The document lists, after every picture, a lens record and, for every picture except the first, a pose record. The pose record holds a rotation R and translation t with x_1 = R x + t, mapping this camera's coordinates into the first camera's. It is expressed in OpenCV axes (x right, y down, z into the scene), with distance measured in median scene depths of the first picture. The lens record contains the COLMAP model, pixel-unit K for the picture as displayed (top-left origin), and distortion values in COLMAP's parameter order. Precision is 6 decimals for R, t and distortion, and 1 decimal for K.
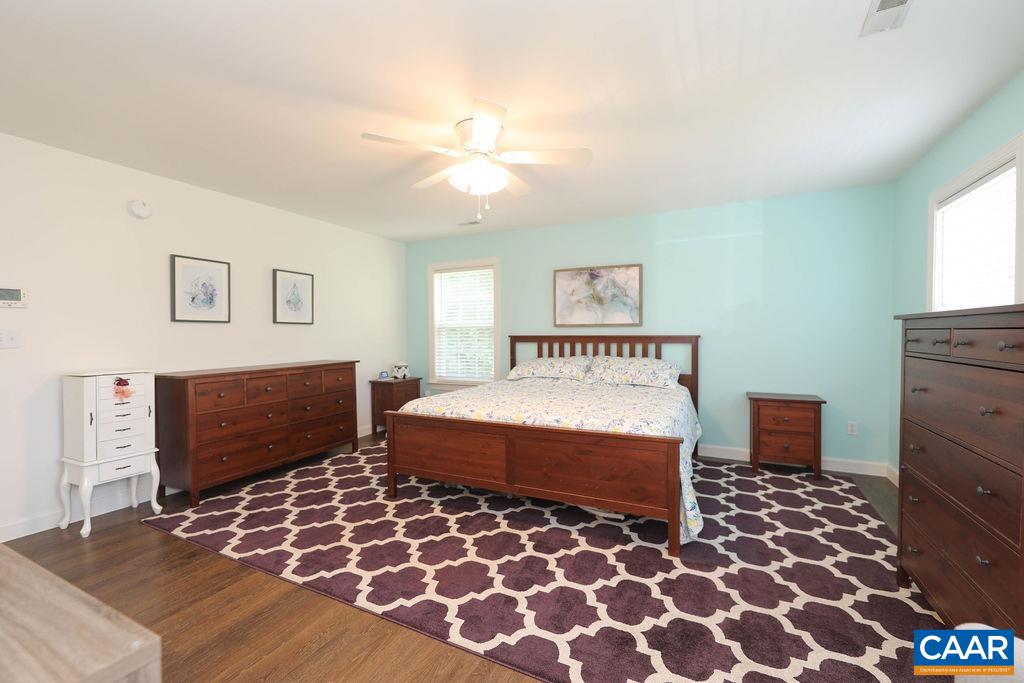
lens RADIAL K [[416.6, 0, 512.6], [0, 416.6, 333.5], [0, 0, 1]] dist [0.010637, -0.006616]
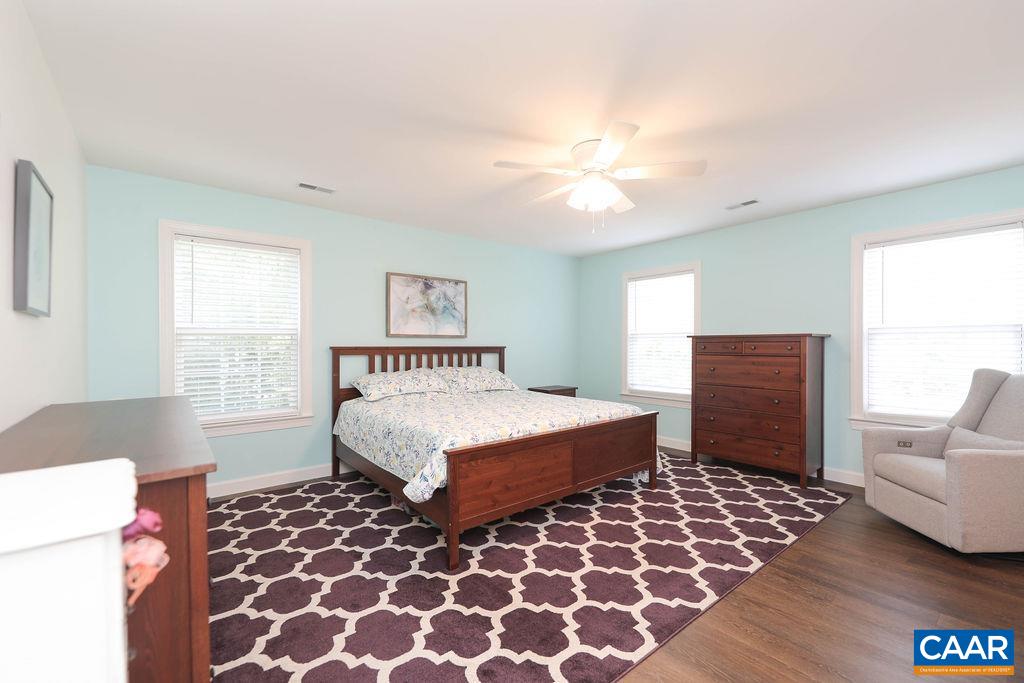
lens RADIAL K [[416.6, 0, 513.5], [0, 416.6, 345.4], [0, 0, 1]] dist [0.010637, -0.006616]
pose [[0.434680, 0.002254, 0.900582, -0.623760], [-0.000090, 0.999997, -0.002459, 0.004657], [-0.900585, 0.000988, 0.434679, 0.408649]]
